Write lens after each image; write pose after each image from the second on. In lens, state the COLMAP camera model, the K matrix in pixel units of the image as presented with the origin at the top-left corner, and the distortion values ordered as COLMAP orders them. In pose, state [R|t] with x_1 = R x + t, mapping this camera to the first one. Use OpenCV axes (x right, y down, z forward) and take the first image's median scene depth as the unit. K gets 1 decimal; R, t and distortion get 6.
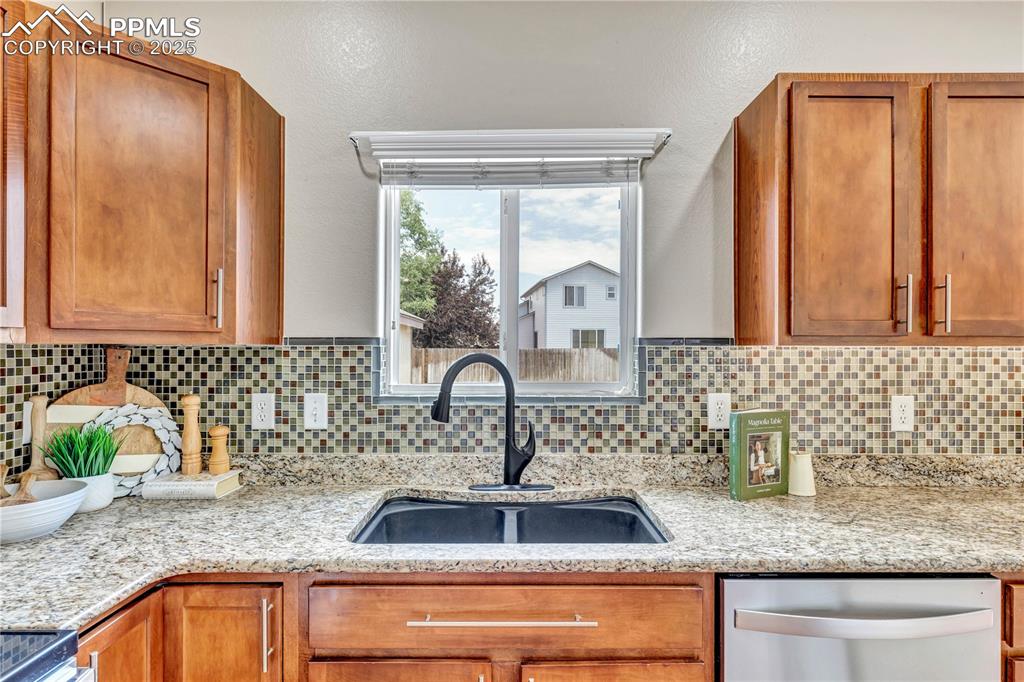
lens RADIAL K [[544.8, 0, 515.9], [0, 544.8, 347.3], [0, 0, 1]] dist [0.007327, -0.001359]
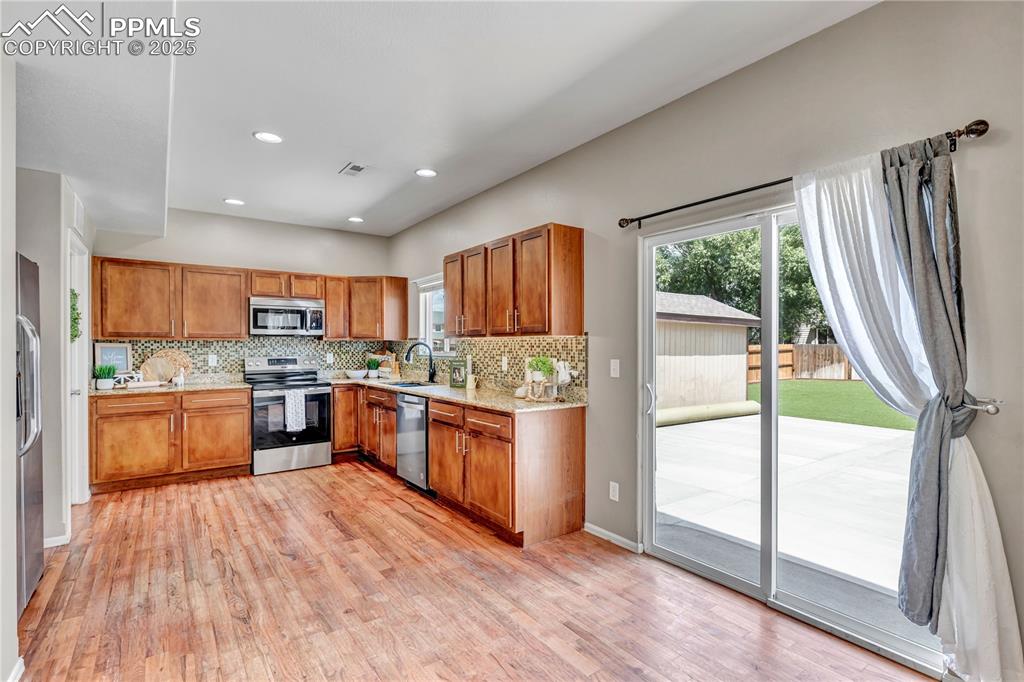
lens RADIAL K [[490.7, 0, 514.5], [0, 490.7, 345.6], [0, 0, 1]] dist [-0.002854, -0.000066]
pose [[0.581268, -0.003352, -0.813705, 2.638225], [0.004560, 0.999989, -0.000862, 0.036852], [0.813699, -0.003210, 0.581277, -0.320228]]
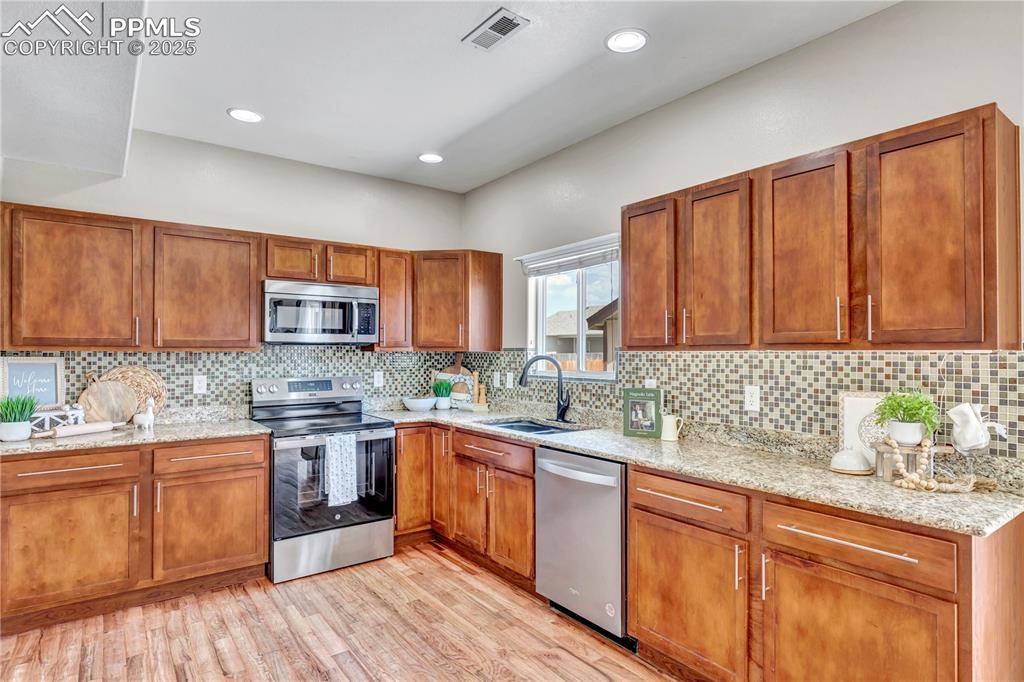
lens RADIAL K [[558.2, 0, 512.5], [0, 558.2, 345.6], [0, 0, 1]] dist [0.000957, 0.000300]
pose [[0.589127, -0.011265, -0.807962, 1.517720], [0.001240, 0.999914, -0.013038, 0.001840], [0.808040, 0.006679, 0.589090, -0.363306]]
